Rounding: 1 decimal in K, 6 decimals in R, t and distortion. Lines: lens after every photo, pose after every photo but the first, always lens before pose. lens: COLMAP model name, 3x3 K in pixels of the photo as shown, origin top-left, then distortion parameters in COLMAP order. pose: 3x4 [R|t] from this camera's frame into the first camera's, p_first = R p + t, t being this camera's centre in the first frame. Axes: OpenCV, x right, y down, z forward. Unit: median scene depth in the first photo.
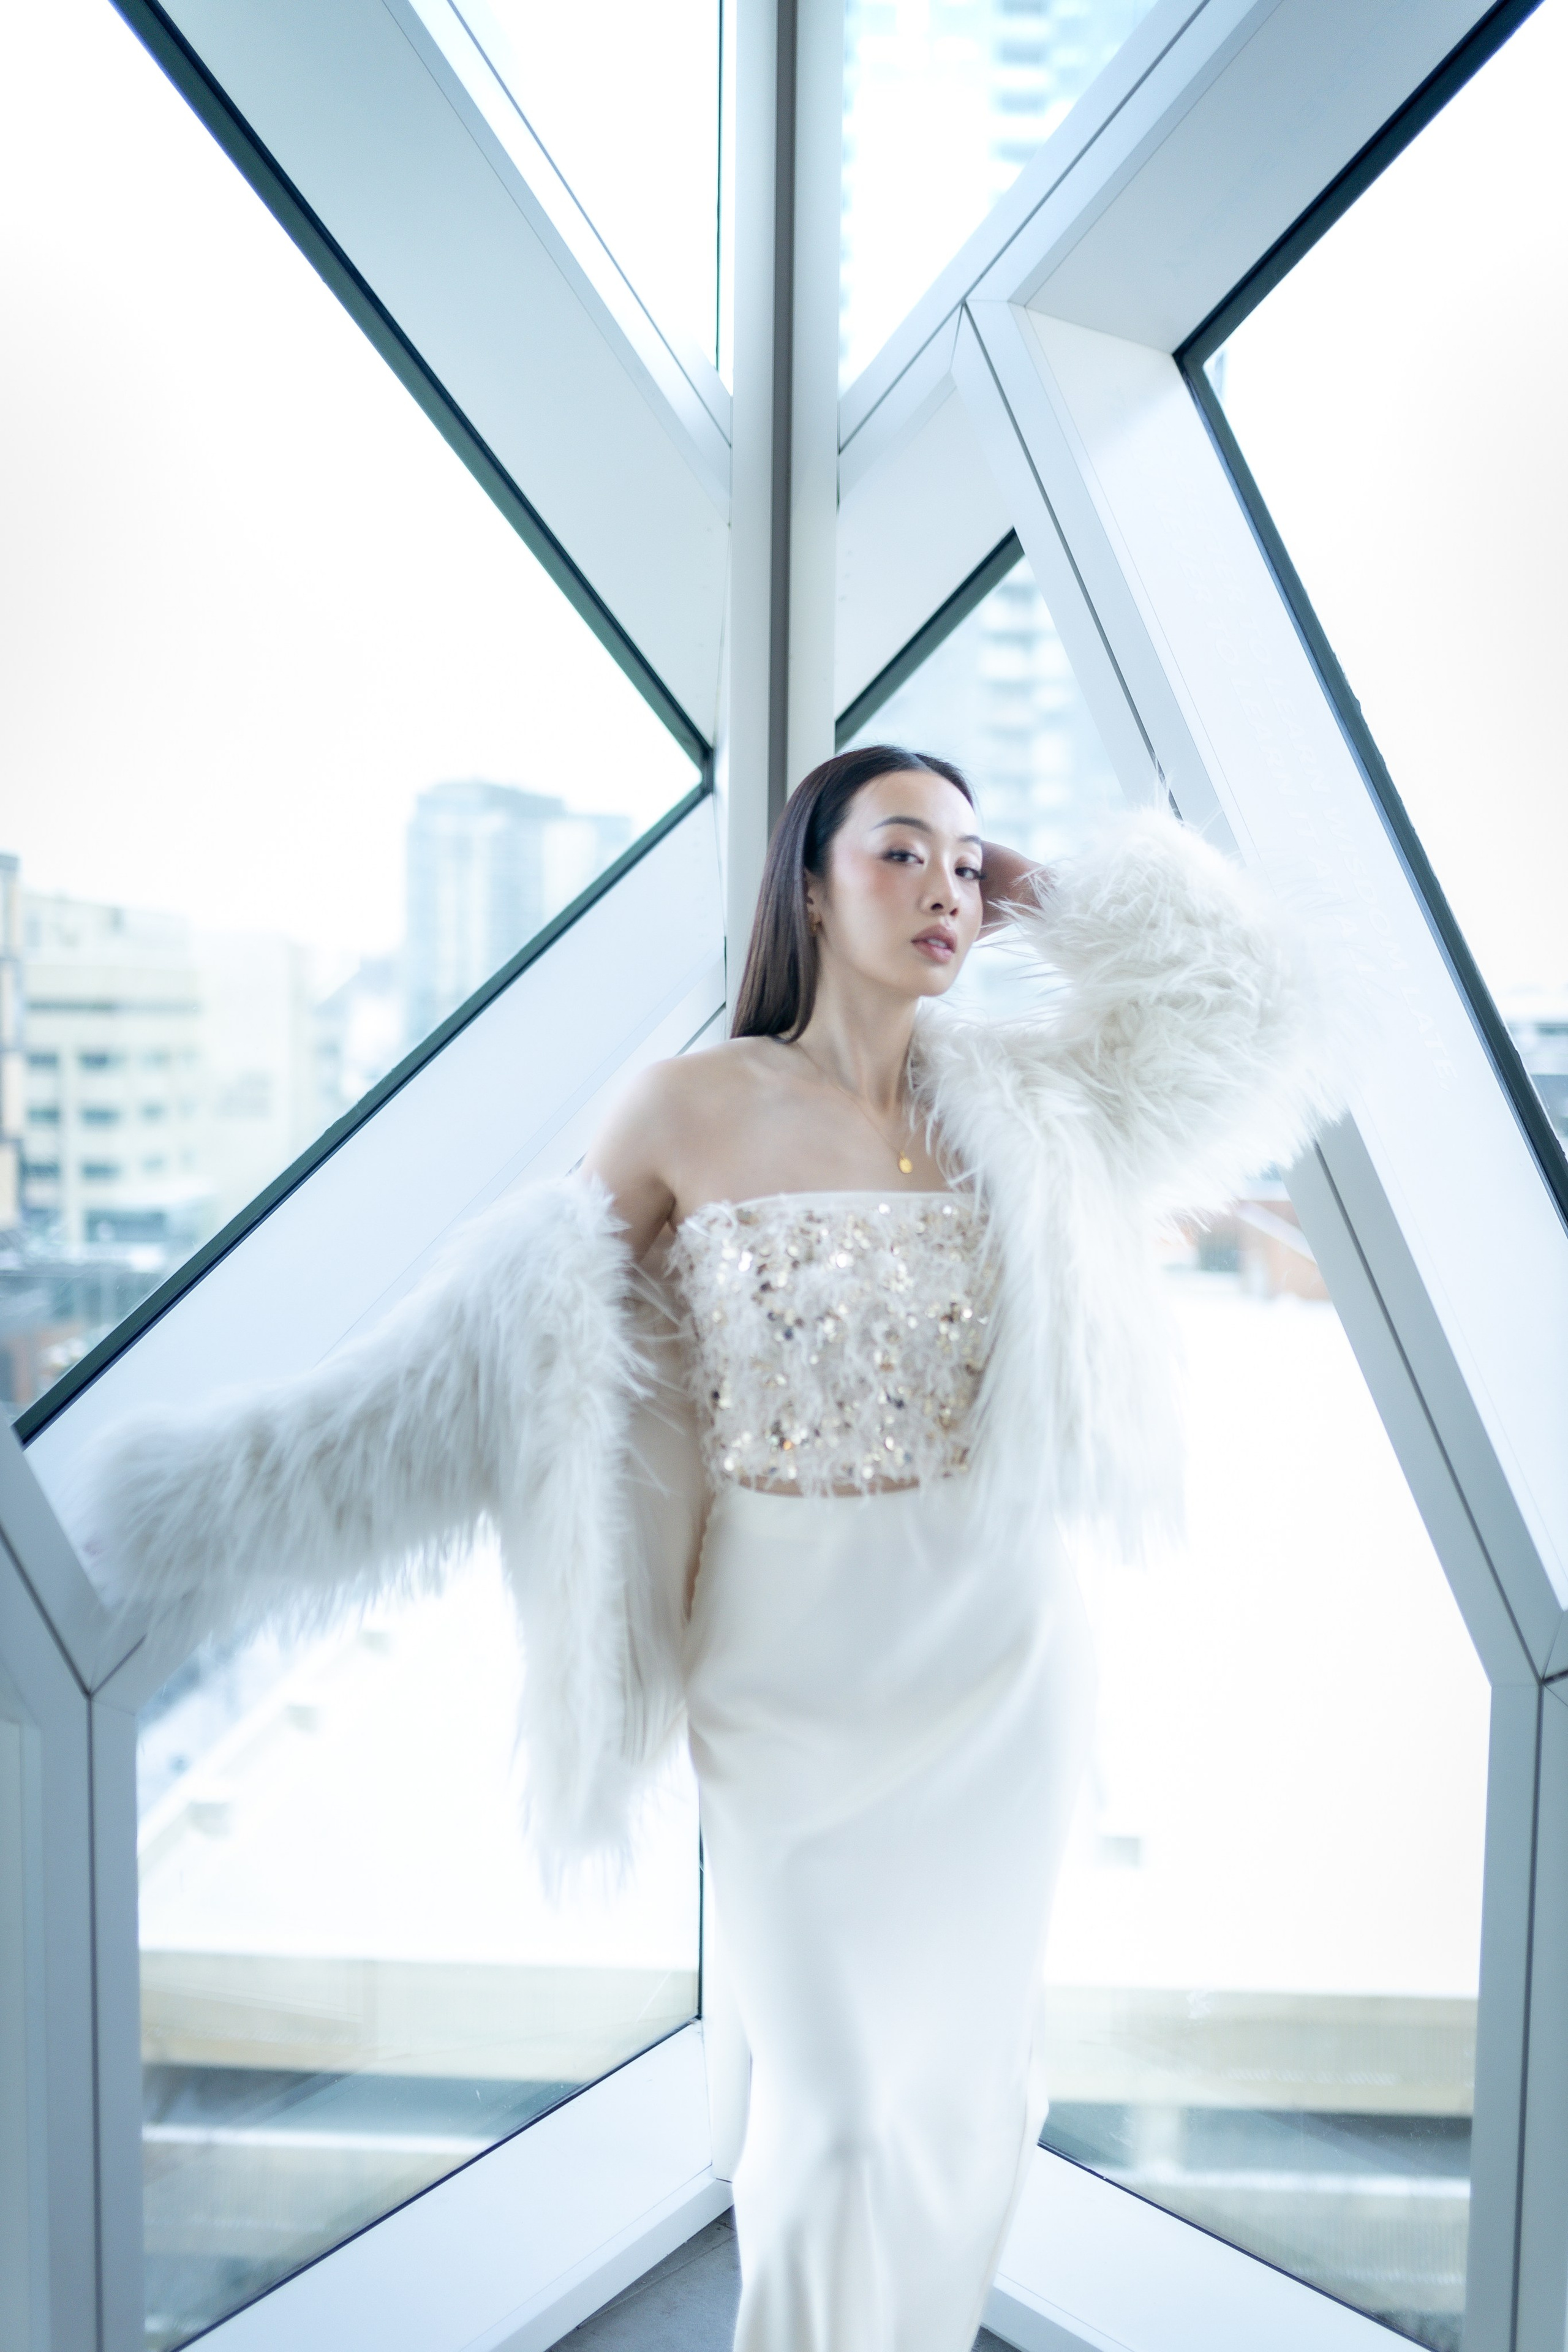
lens RADIAL K [[2344.0, 0, 790.7], [0, 2344.0, 1187.8], [0, 0, 1]] dist [-0.008803, 0.008595]
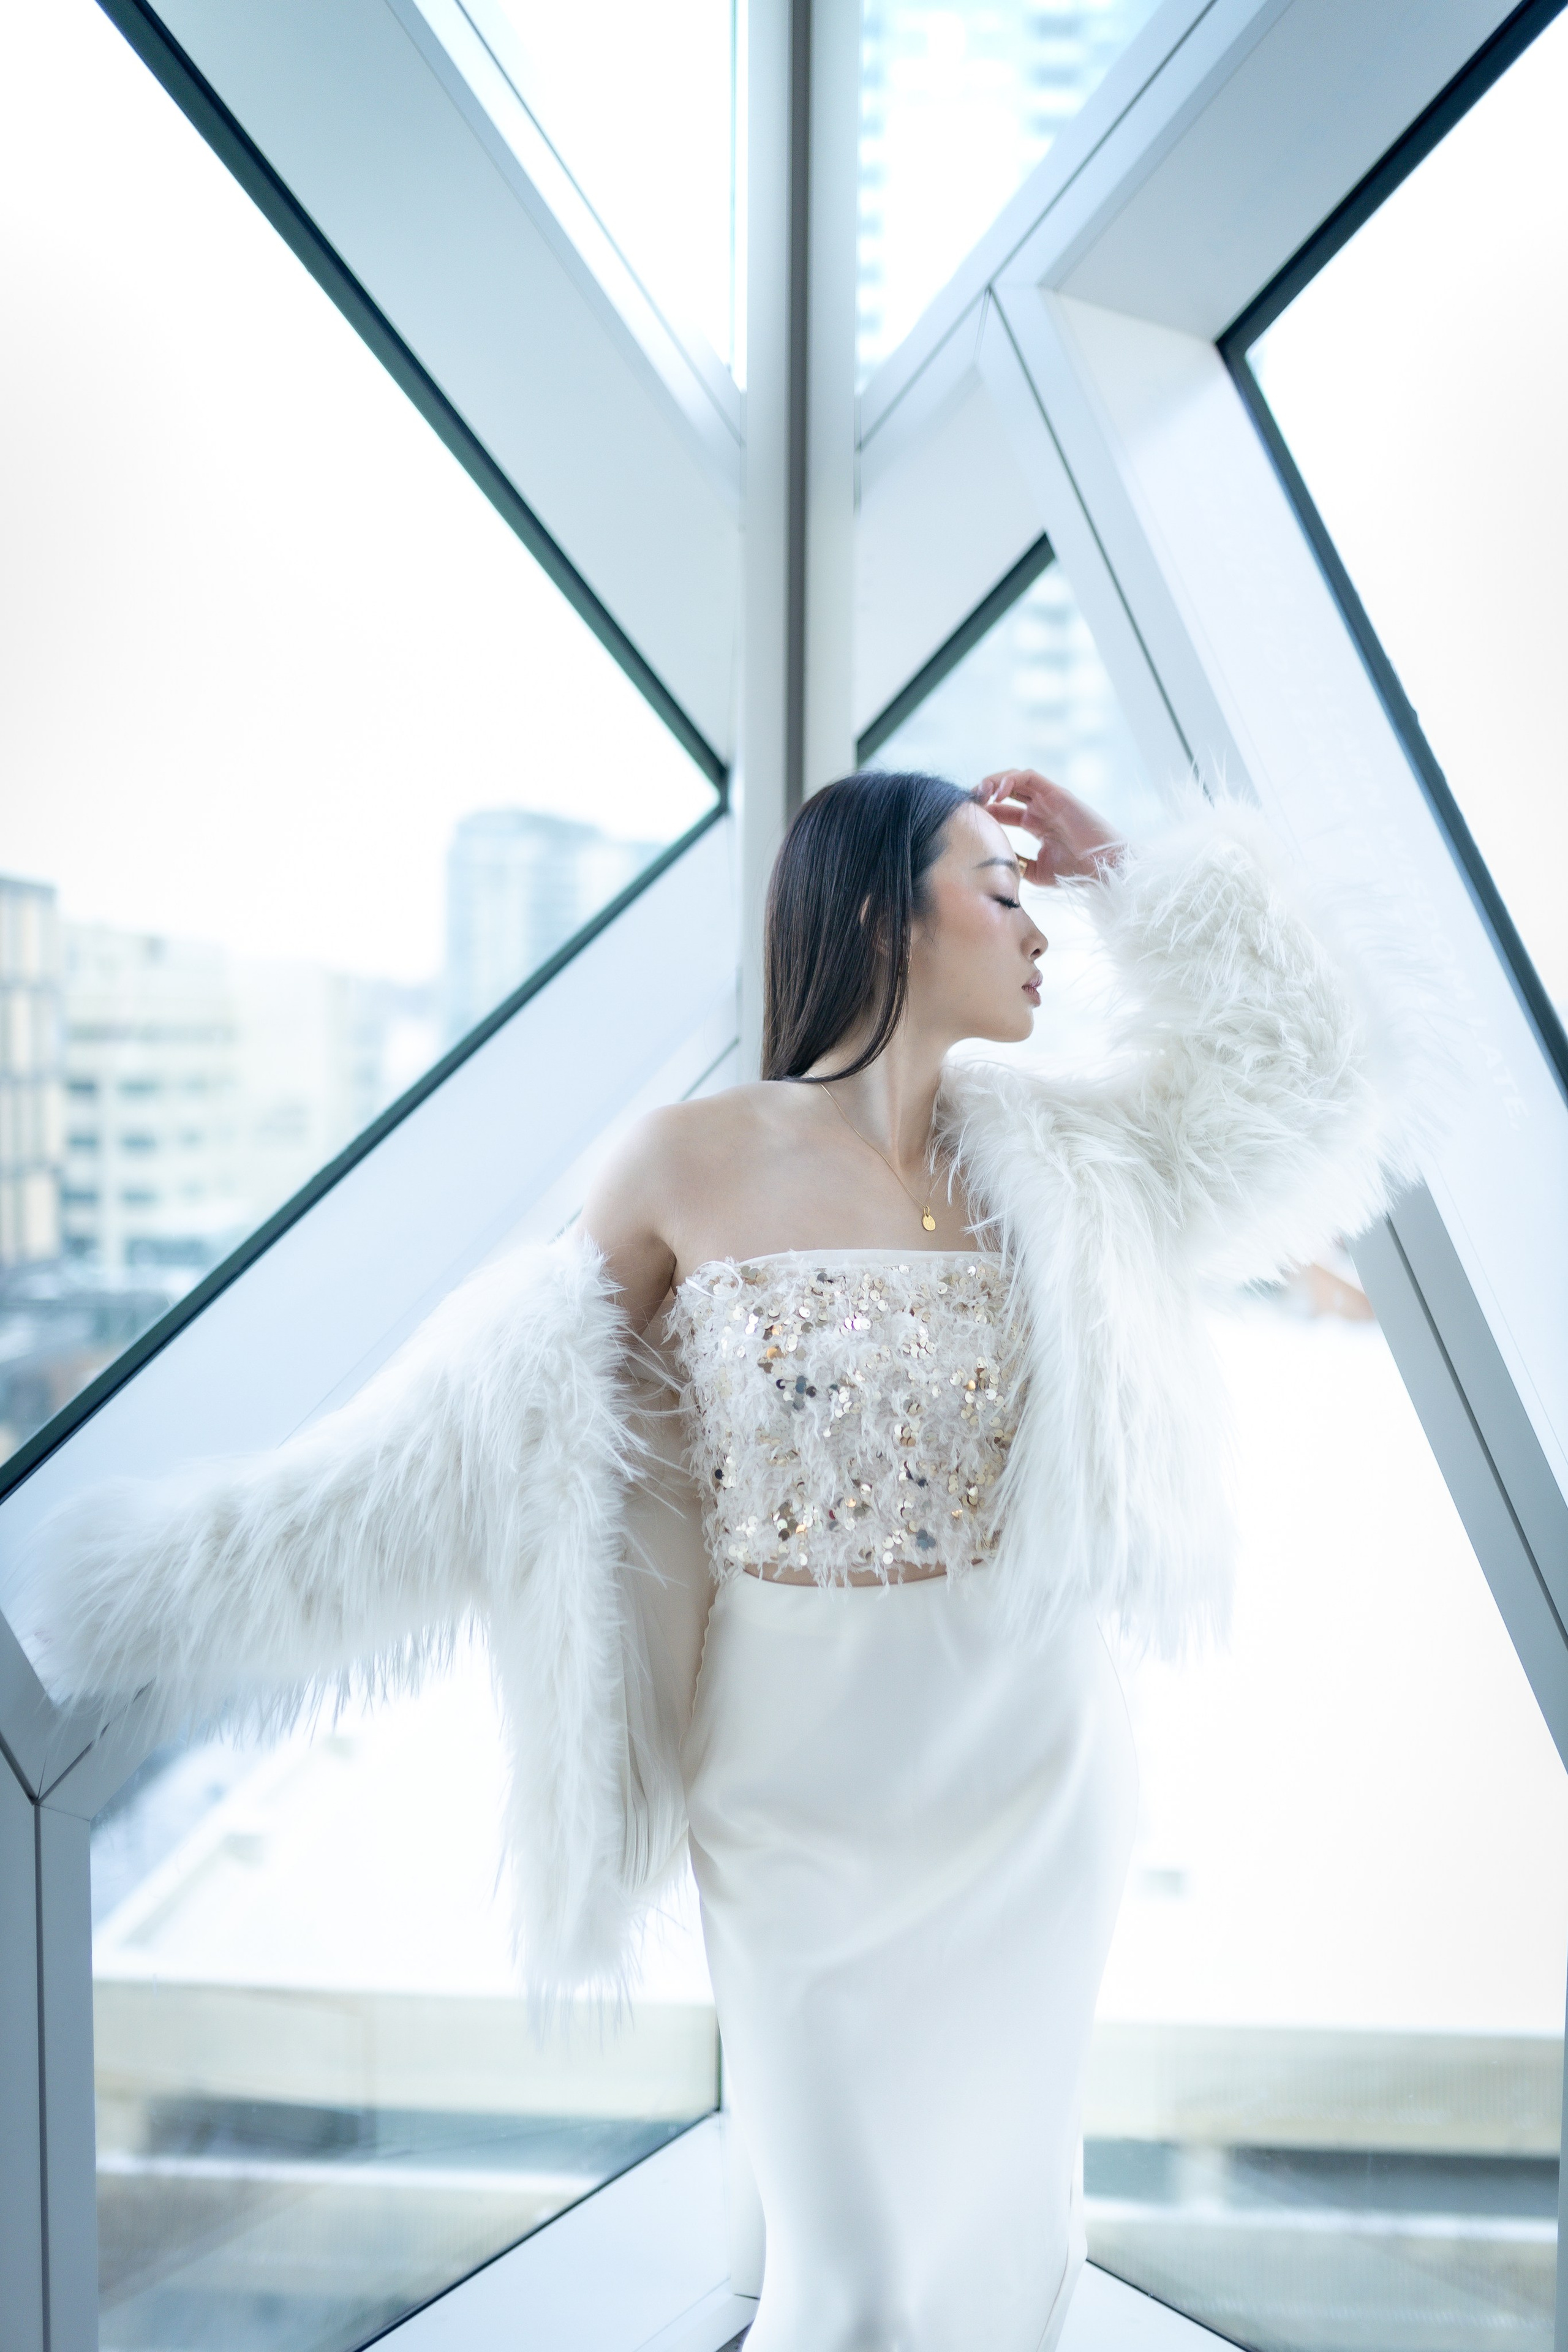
lens RADIAL K [[2345.1, 0, 784.0], [0, 2345.1, 1176.0], [0, 0, 1]] dist [-0.003394, -0.032334]
pose [[0.999815, -0.003432, -0.018910, 0.010607], [0.003148, 0.999881, -0.015079, -0.012602], [0.018959, 0.015017, 0.999707, 0.088712]]
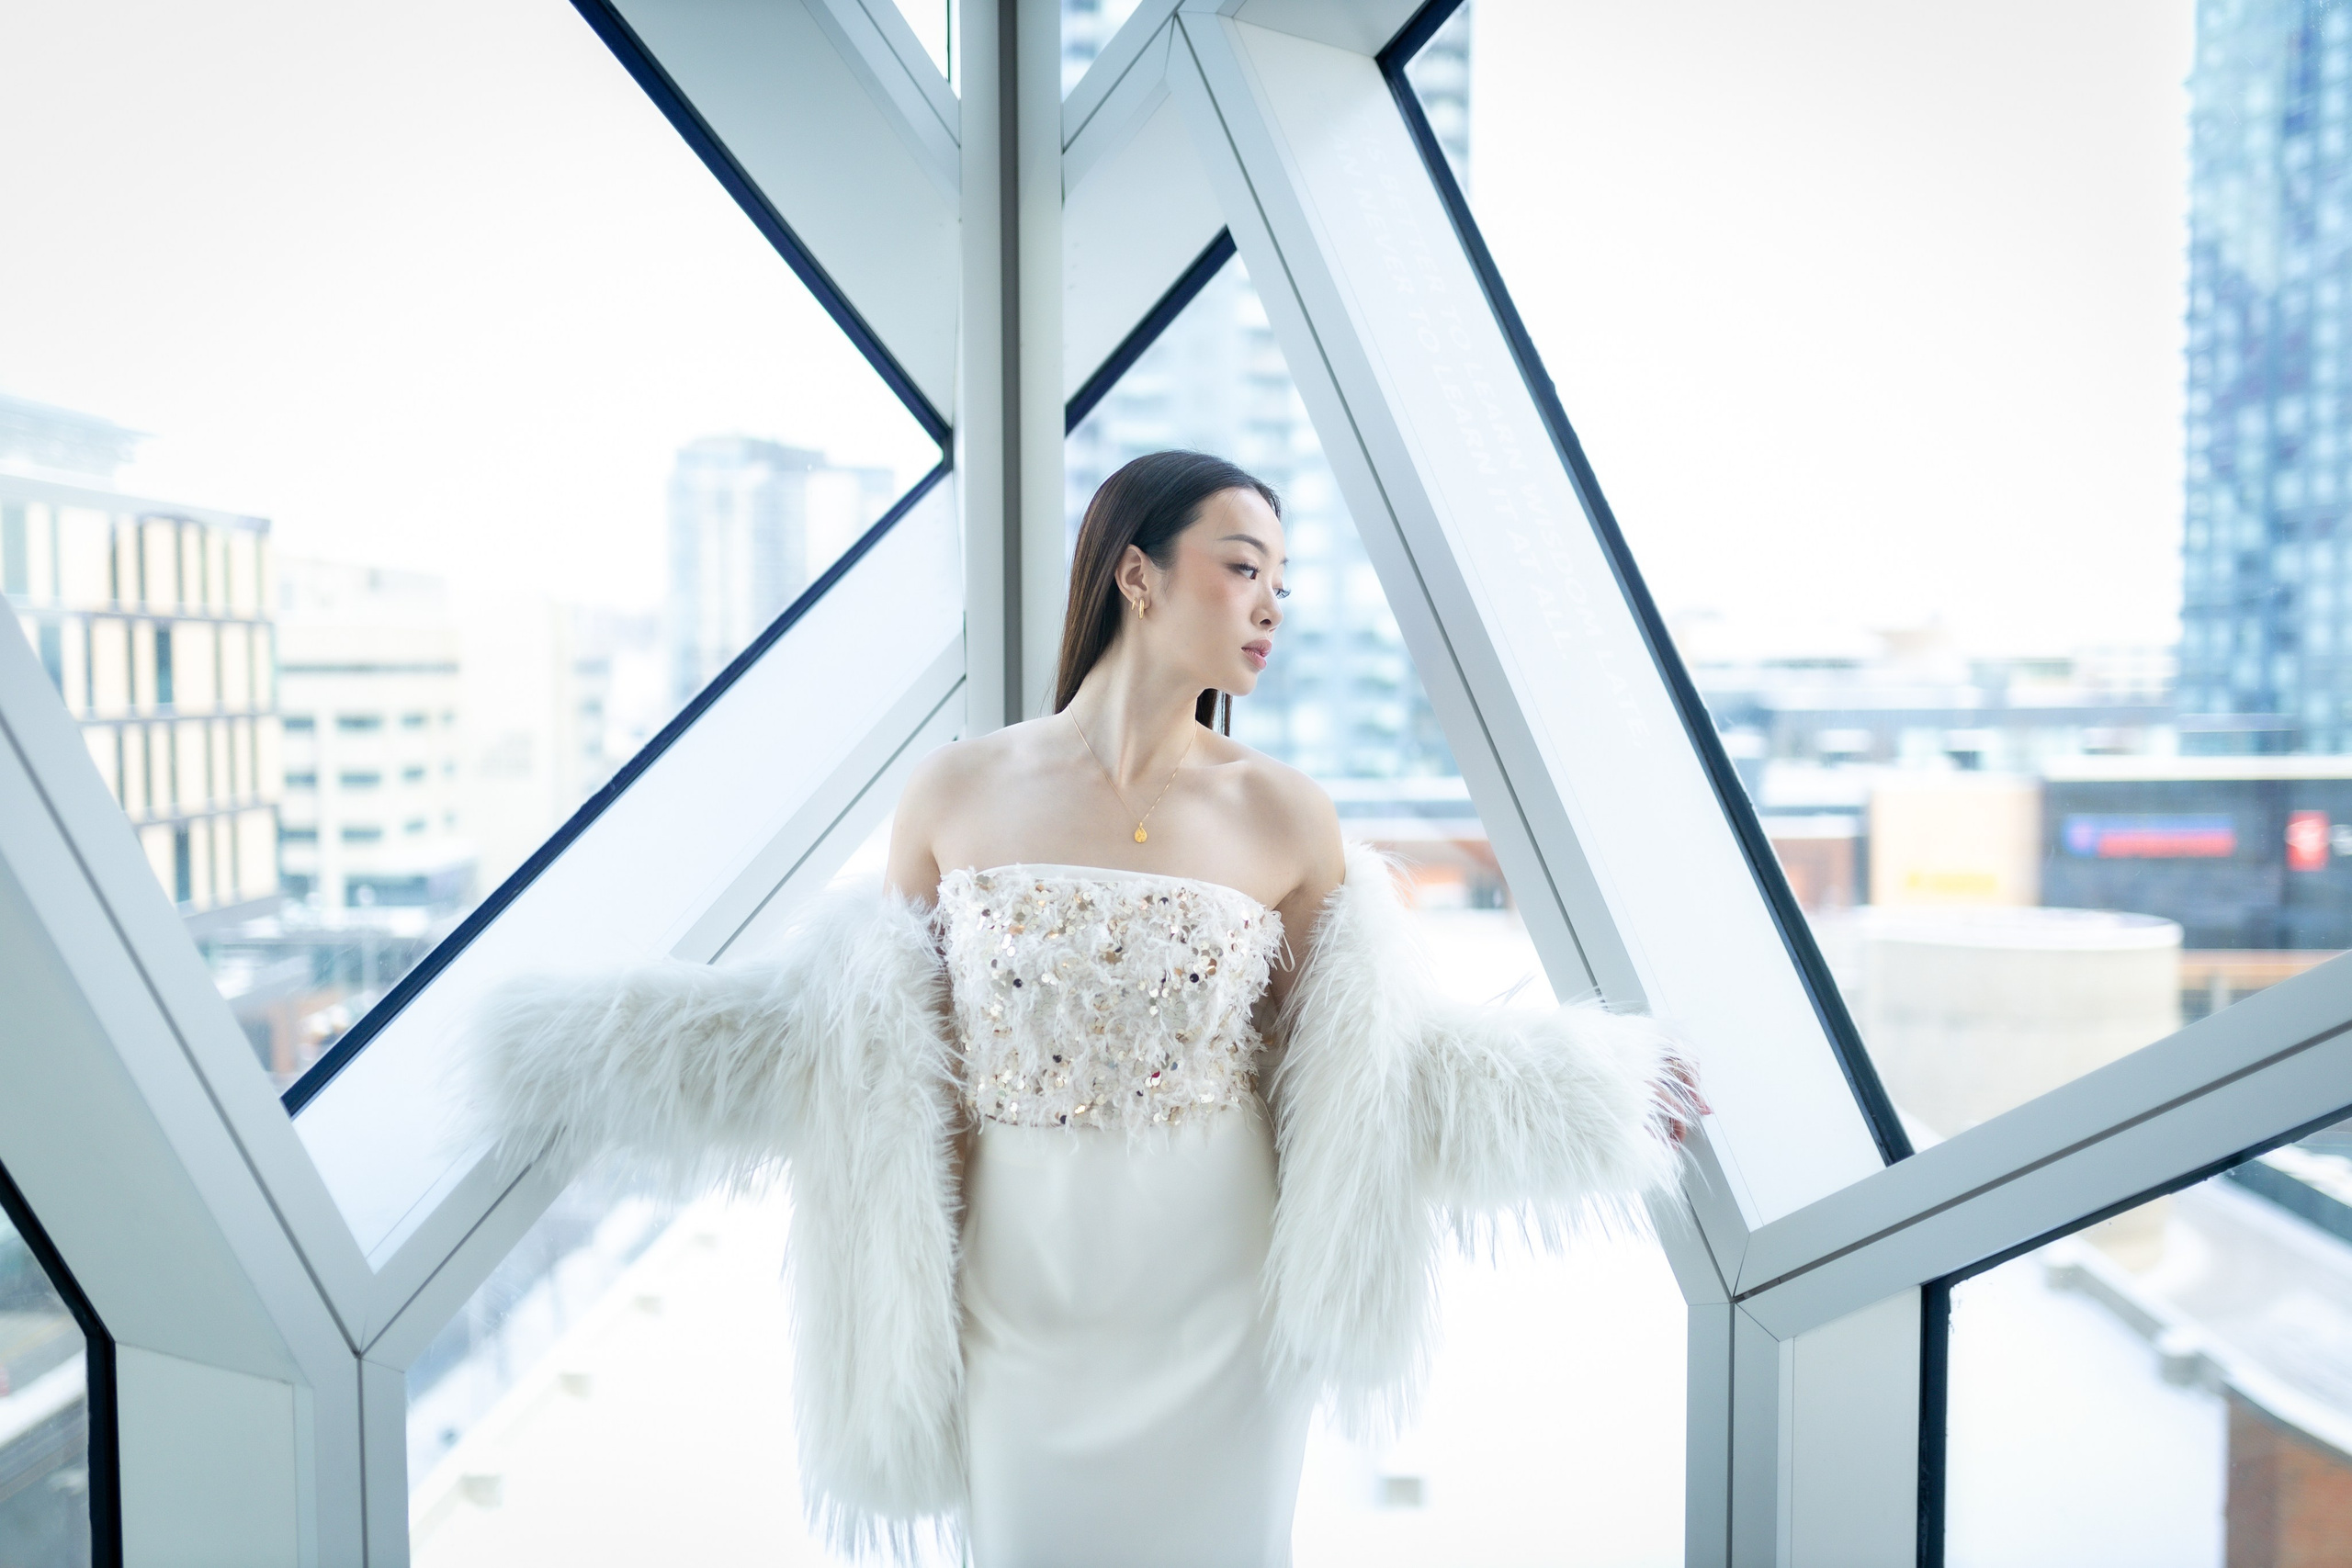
lens RADIAL K [[2343.7, 0, 1176.0], [0, 2343.7, 784.0], [0, 0, 1]] dist [-0.008803, 0.008595]
pose [[0.998573, -0.020946, 0.049133, 0.018998], [0.022003, 0.999536, -0.021064, -0.008823], [-0.048669, 0.022115, 0.998570, -0.066642]]
